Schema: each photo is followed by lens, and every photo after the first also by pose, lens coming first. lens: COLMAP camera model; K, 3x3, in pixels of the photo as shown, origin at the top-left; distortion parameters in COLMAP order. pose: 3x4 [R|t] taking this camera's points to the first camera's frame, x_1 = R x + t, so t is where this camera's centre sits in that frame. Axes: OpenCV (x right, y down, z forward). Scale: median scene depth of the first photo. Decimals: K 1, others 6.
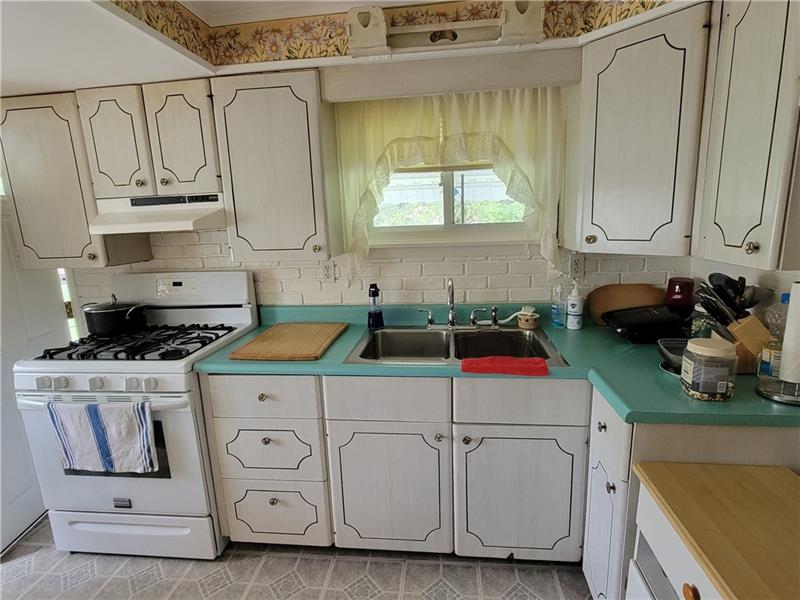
lens RADIAL K [[422.5, 0, 402.1], [0, 422.5, 304.1], [0, 0, 1]] dist [-0.006591, 0.002677]
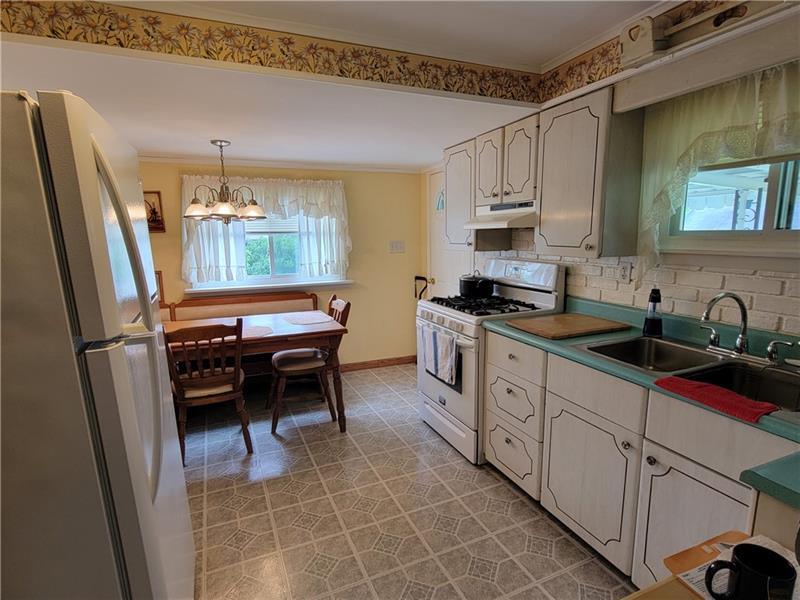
lens RADIAL K [[422.5, 0, 403.6], [0, 422.5, 303.5], [0, 0, 1]] dist [-0.006591, 0.002677]
pose [[0.500204, 0.174149, -0.848215, 0.535891], [-0.182894, 0.978716, 0.093087, -0.000014], [0.846372, 0.108571, 0.521409, 0.020706]]
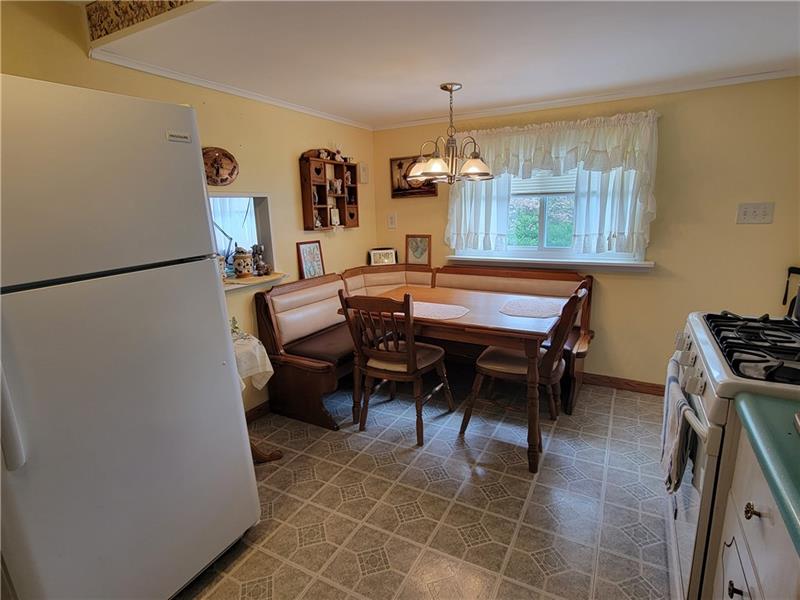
lens RADIAL K [[422.5, 0, 400.8], [0, 422.5, 304.5], [0, 0, 1]] dist [-0.006591, 0.002677]
pose [[-0.380920, 0.254034, -0.889026, 0.167135], [-0.148195, 0.932311, 0.329899, -0.093626], [0.912654, 0.257414, -0.317490, 0.683329]]
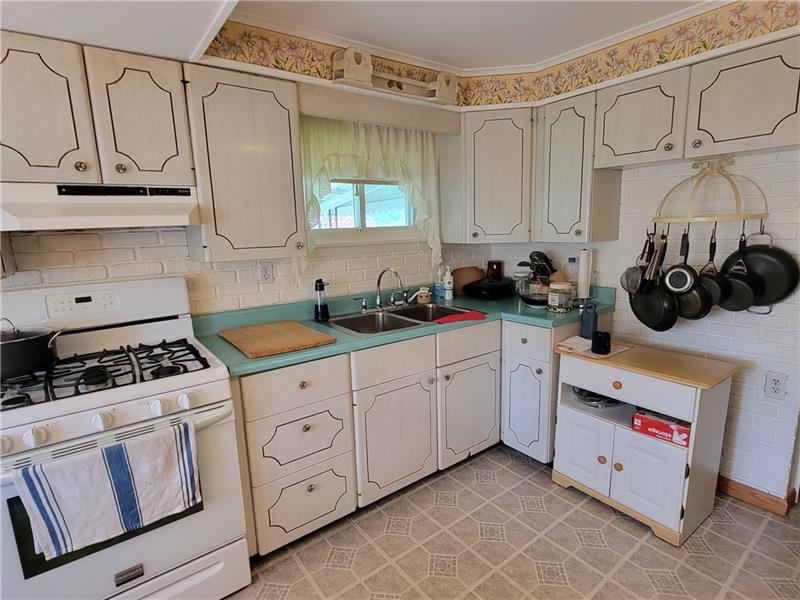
lens RADIAL K [[422.5, 0, 400.9], [0, 422.5, 304.0], [0, 0, 1]] dist [-0.006591, 0.002677]
pose [[0.727421, -0.108484, 0.677561, -0.774483], [0.144049, 0.989563, 0.003789, 0.050165], [-0.670901, 0.094846, 0.735456, 0.052046]]
